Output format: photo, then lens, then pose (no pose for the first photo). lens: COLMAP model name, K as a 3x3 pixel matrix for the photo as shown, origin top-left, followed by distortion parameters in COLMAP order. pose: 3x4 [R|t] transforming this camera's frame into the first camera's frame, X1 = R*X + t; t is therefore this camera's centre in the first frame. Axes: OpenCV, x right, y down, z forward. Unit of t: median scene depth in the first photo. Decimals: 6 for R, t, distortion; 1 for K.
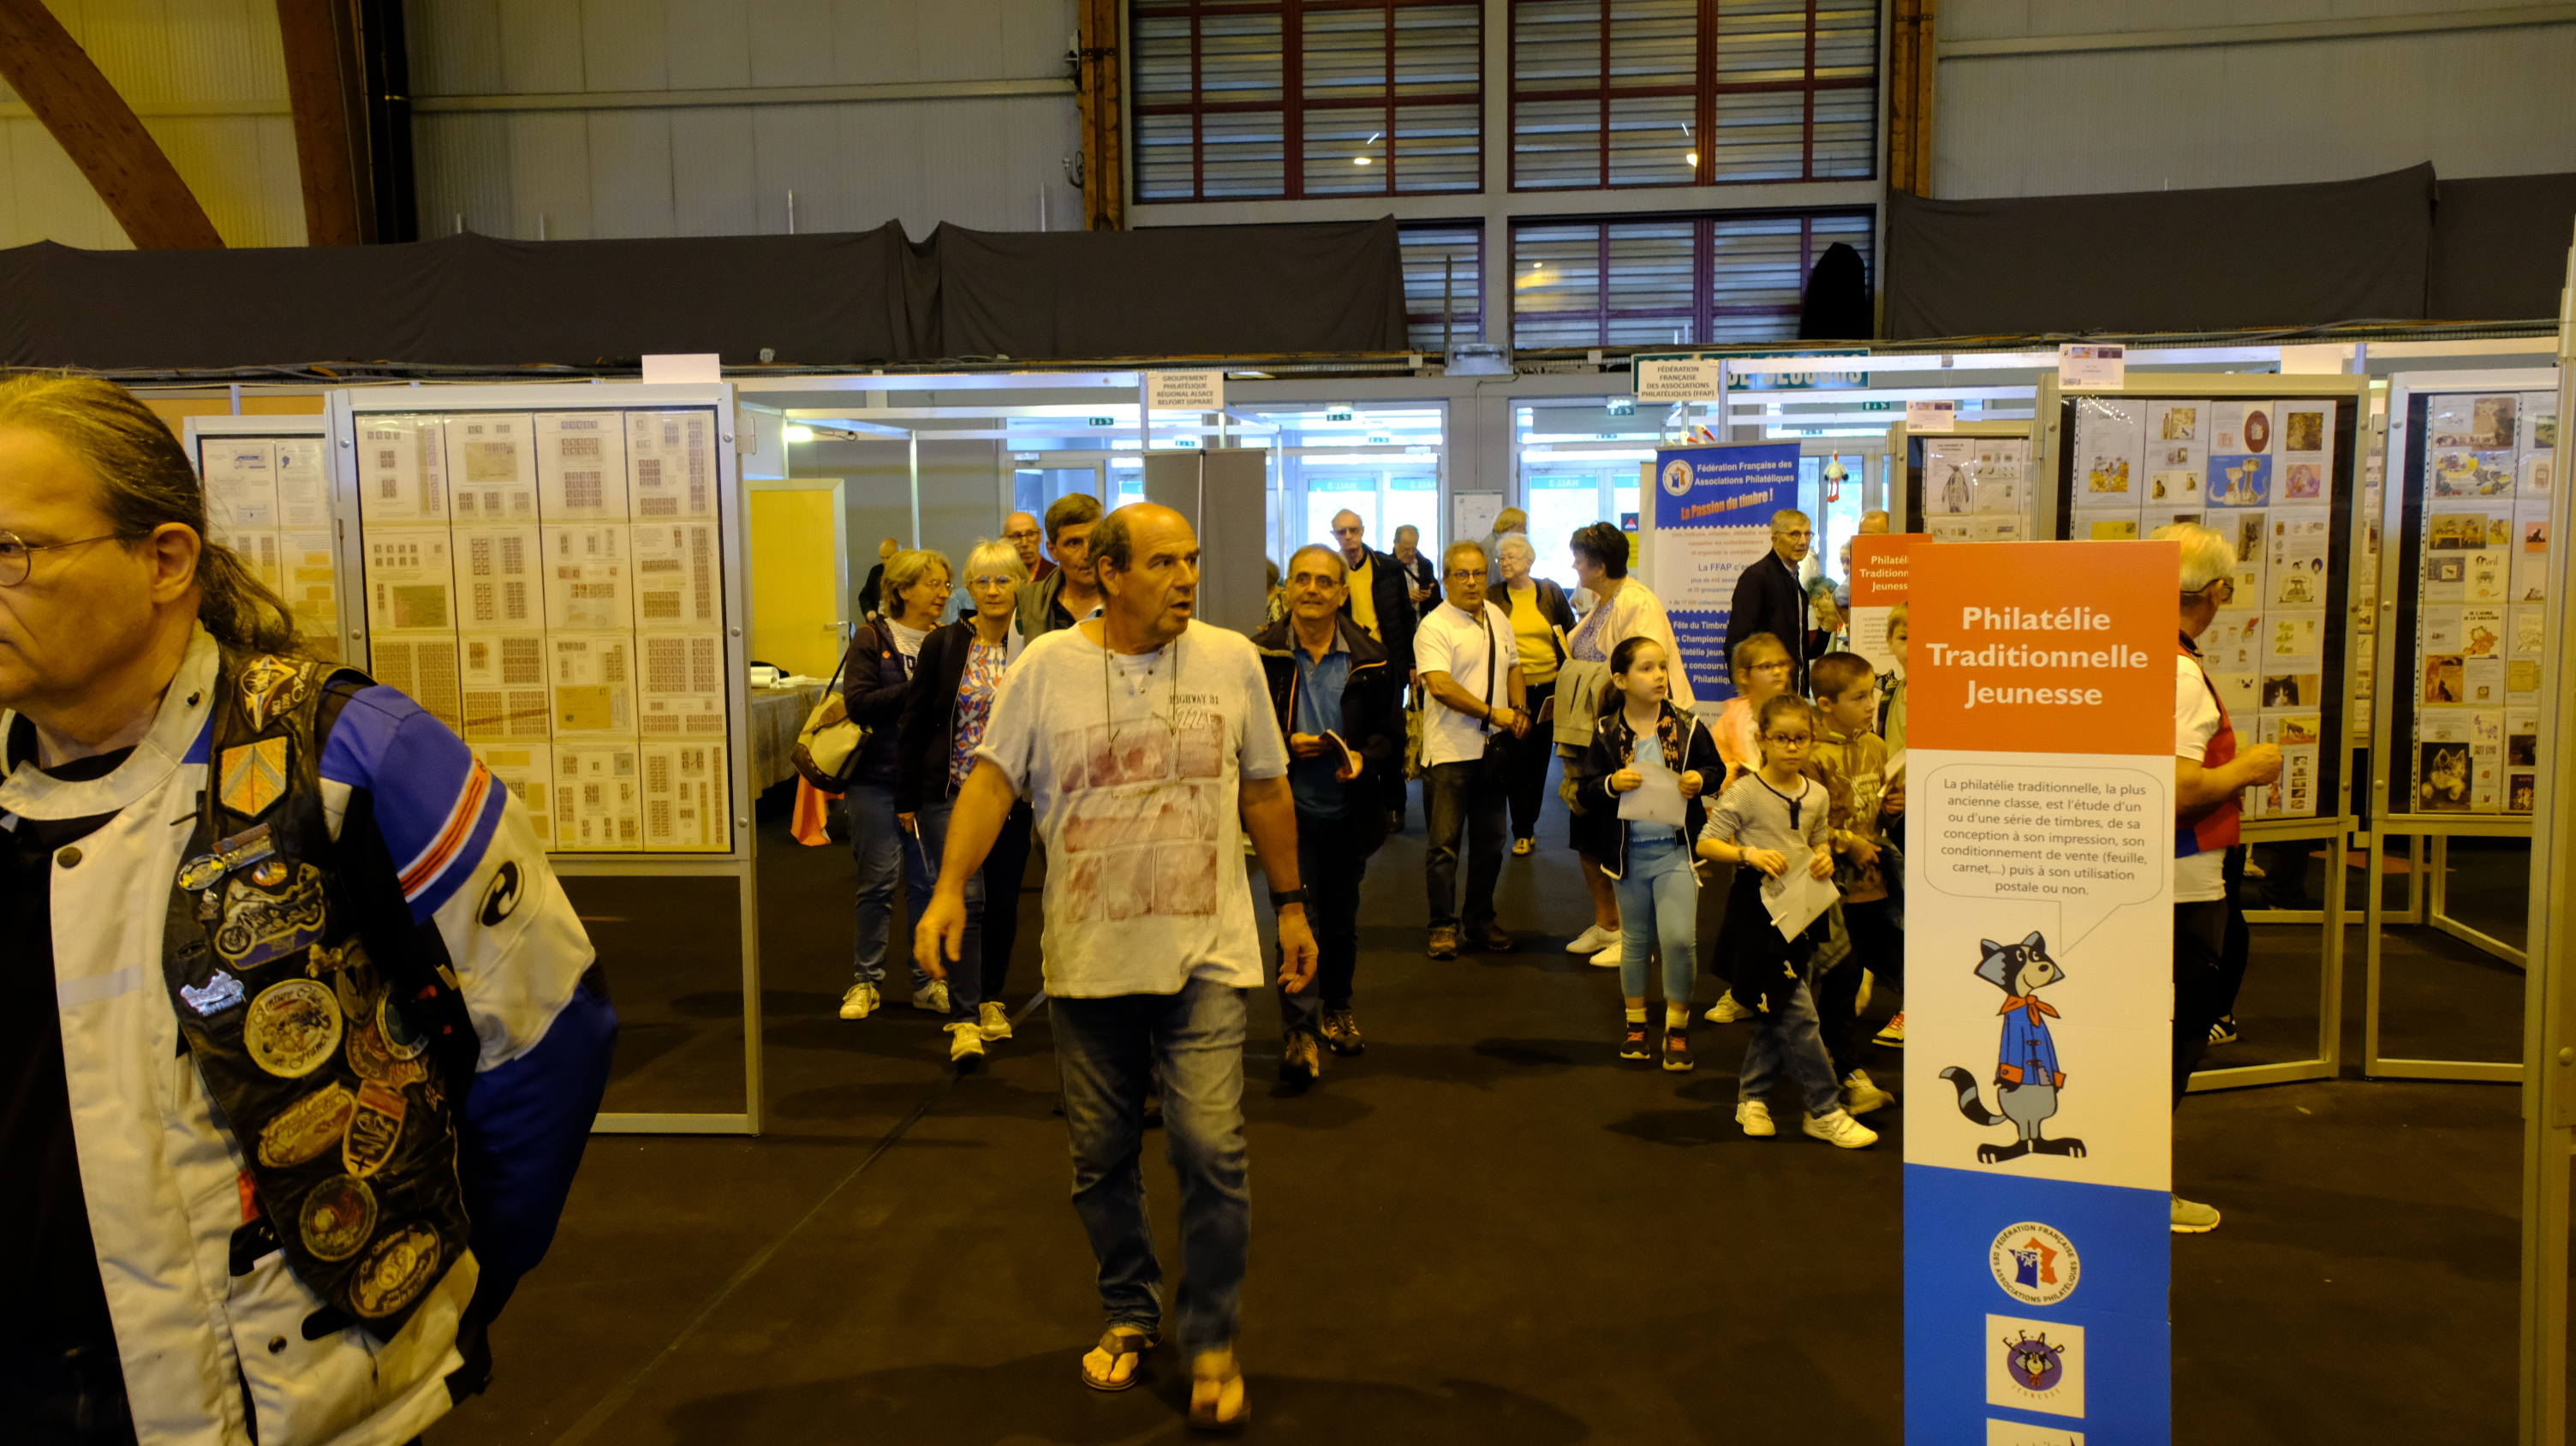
lens RADIAL K [[2266.4, 0, 1279.5], [0, 2266.4, 715.5], [0, 0, 1]] dist [0.089952, 0.001218]
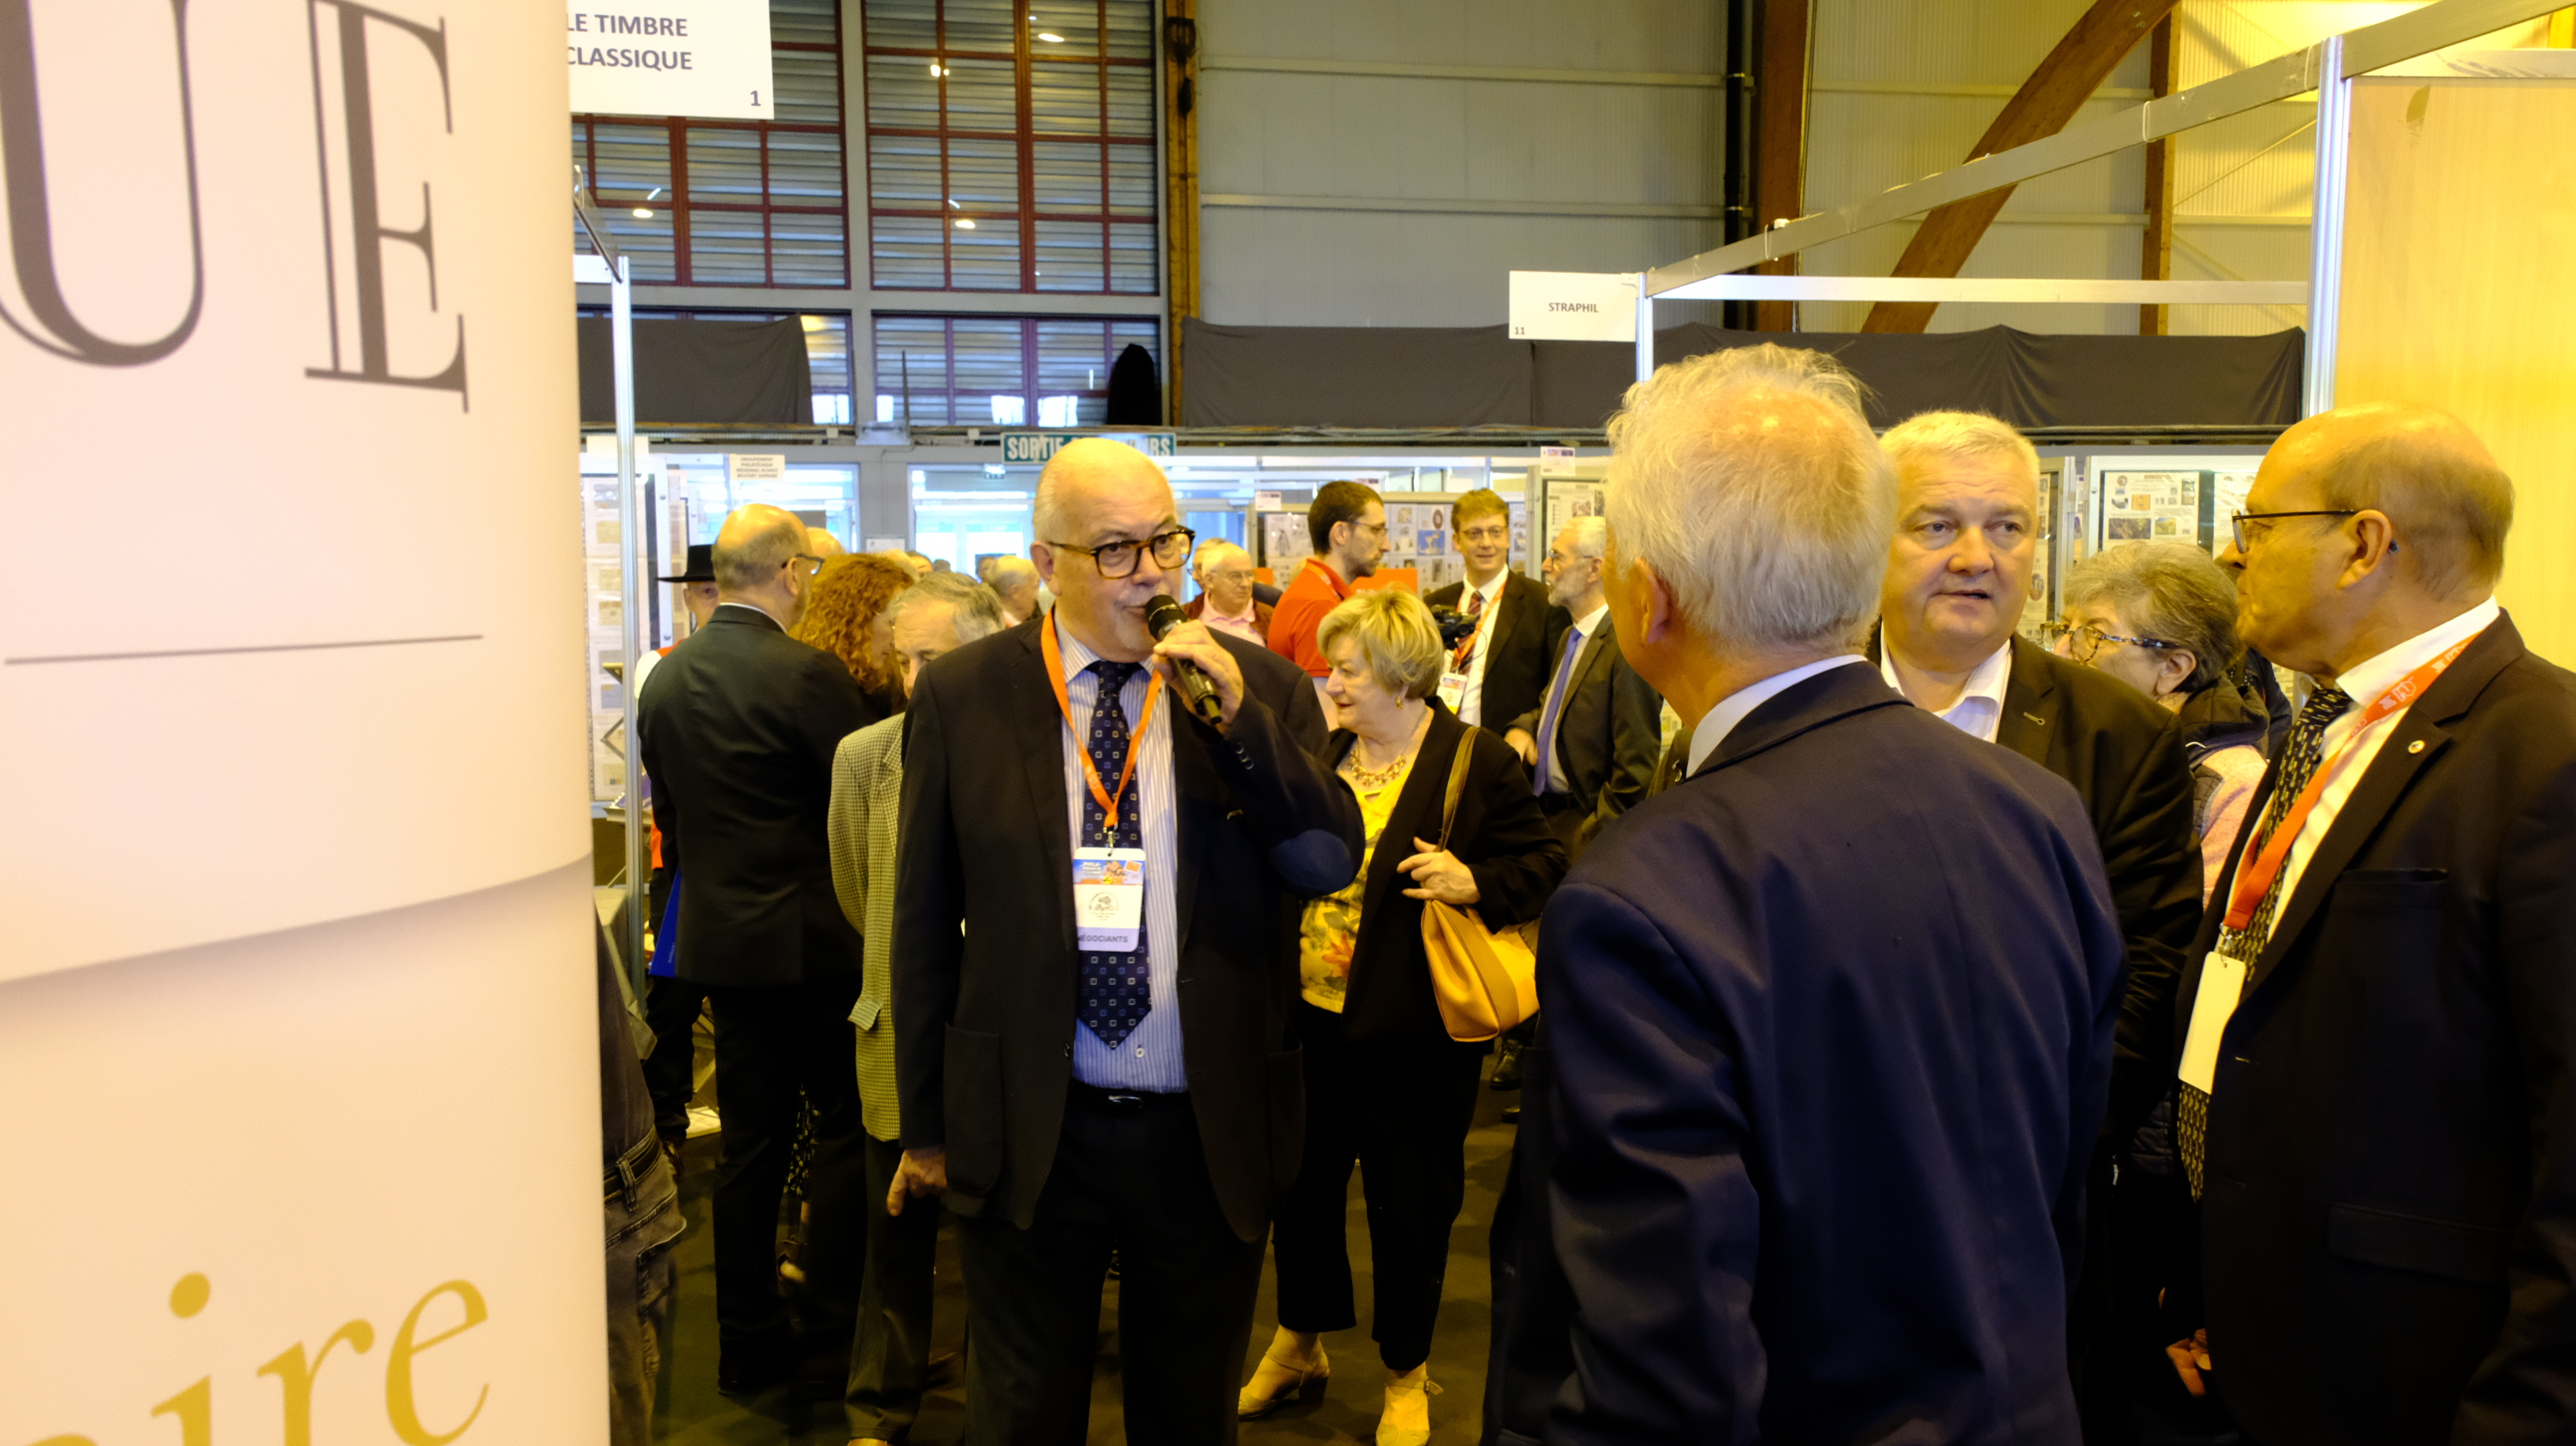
lens RADIAL K [[2266.4, 0, 1290.1], [0, 2266.4, 737.4], [0, 0, 1]] dist [0.089952, 0.001218]
pose [[0.943454, -0.025075, 0.330553, -0.098747], [0.027355, 0.999623, -0.002247, 0.019345], [-0.330372, 0.011162, 0.943785, -0.228152]]
